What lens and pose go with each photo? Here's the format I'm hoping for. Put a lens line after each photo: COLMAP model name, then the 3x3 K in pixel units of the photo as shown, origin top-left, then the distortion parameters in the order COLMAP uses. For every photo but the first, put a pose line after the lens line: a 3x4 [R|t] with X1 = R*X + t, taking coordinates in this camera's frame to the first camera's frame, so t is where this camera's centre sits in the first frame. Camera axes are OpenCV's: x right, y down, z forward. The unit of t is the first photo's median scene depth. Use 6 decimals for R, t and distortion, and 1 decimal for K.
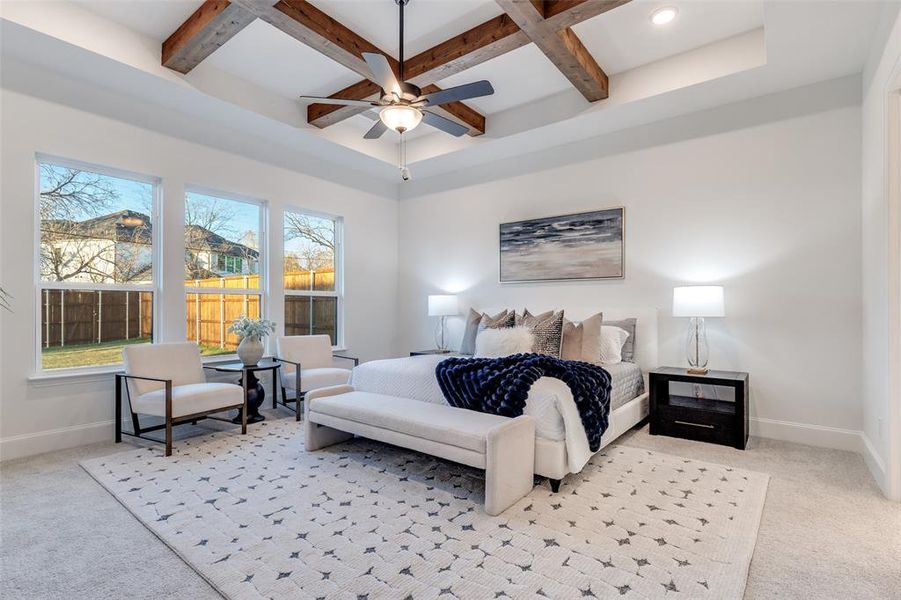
lens RADIAL K [[425.6, 0, 450.5], [0, 425.6, 300.0], [0, 0, 1]] dist [-0.000337, -0.000075]
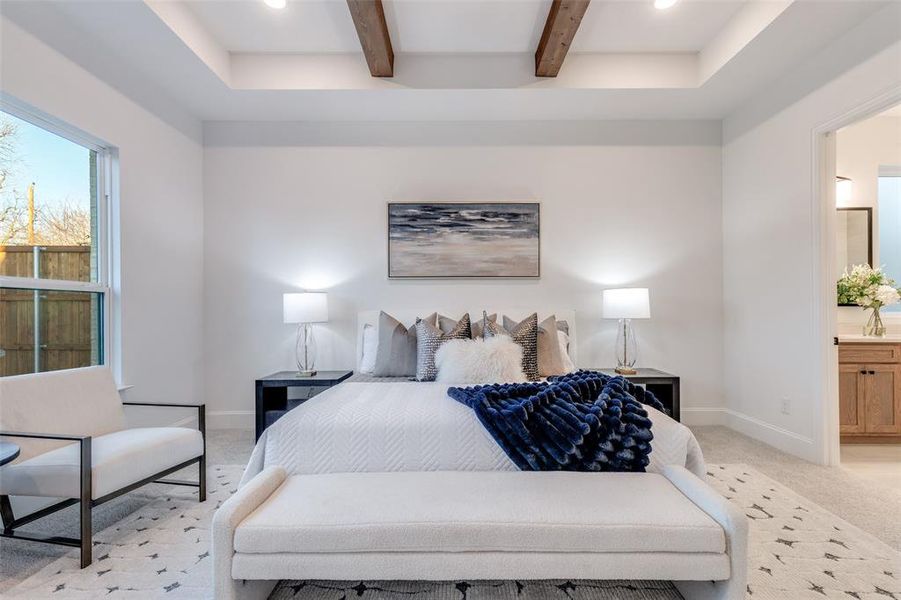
lens RADIAL K [[413.9, 0, 454.6], [0, 413.9, 304.7], [0, 0, 1]] dist [0.009643, -0.000066]
pose [[0.792166, -0.000779, 0.610305, -0.281143], [-0.005683, 0.999946, 0.008652, 0.000274], [-0.610279, -0.010322, 0.792119, 0.361267]]
